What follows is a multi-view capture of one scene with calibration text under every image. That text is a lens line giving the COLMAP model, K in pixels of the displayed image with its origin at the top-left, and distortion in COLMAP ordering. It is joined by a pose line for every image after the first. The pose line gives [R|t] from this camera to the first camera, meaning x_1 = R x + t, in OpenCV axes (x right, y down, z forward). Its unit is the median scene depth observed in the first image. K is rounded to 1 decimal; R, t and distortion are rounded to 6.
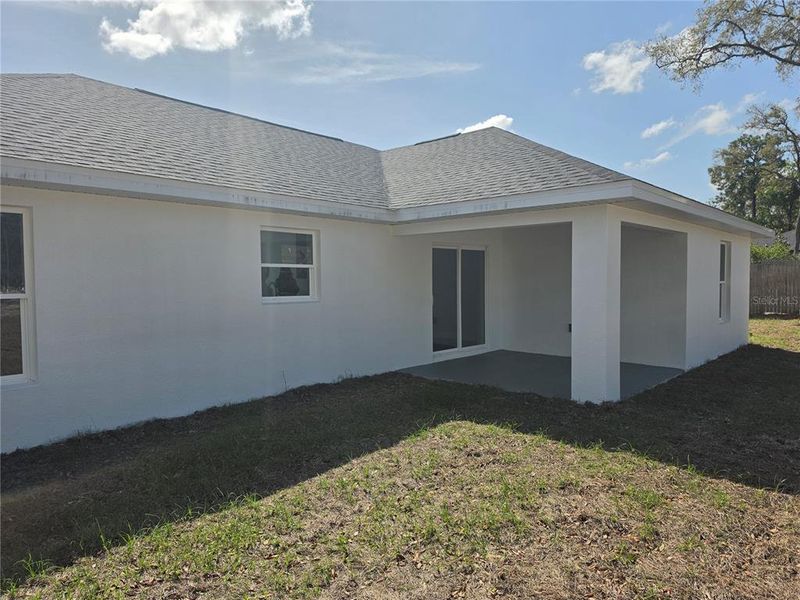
lens RADIAL K [[551.0, 0, 401.6], [0, 551.0, 299.1], [0, 0, 1]] dist [0.074880, -0.084983]
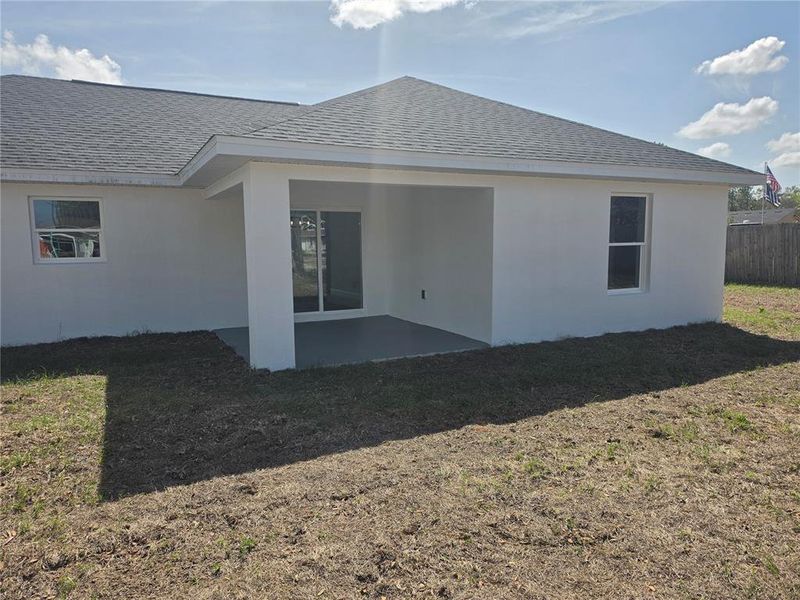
lens RADIAL K [[551.0, 0, 401.6], [0, 551.0, 299.1], [0, 0, 1]] dist [0.074880, -0.084983]
pose [[0.931735, 0.035016, -0.361447, 0.686791], [-0.010227, 0.997476, 0.070269, -0.005779], [0.362995, -0.061775, 0.929741, 0.140909]]
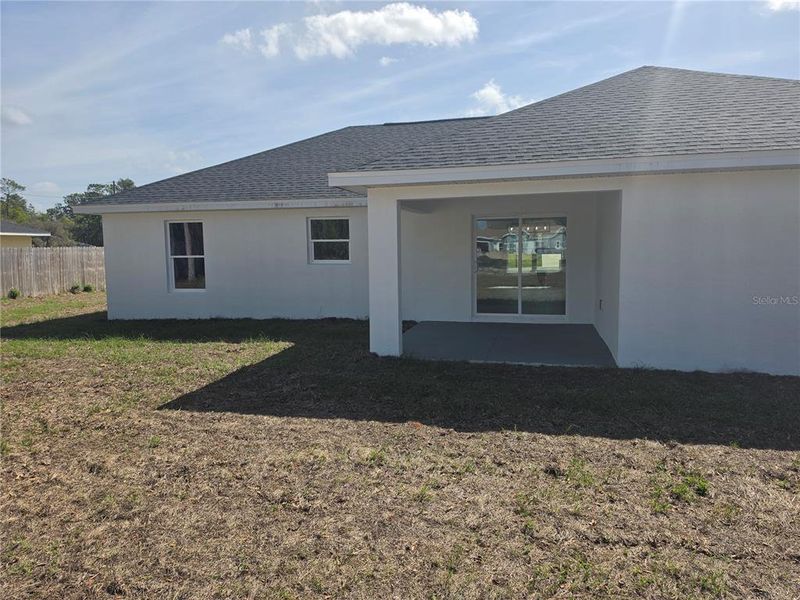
lens RADIAL K [[551.0, 0, 401.6], [0, 551.0, 299.1], [0, 0, 1]] dist [0.074880, -0.084983]
pose [[0.448626, 0.080259, -0.890109, 1.054344], [-0.024129, 0.996684, 0.077707, -0.017828], [0.893394, -0.013384, 0.449075, 0.386329]]
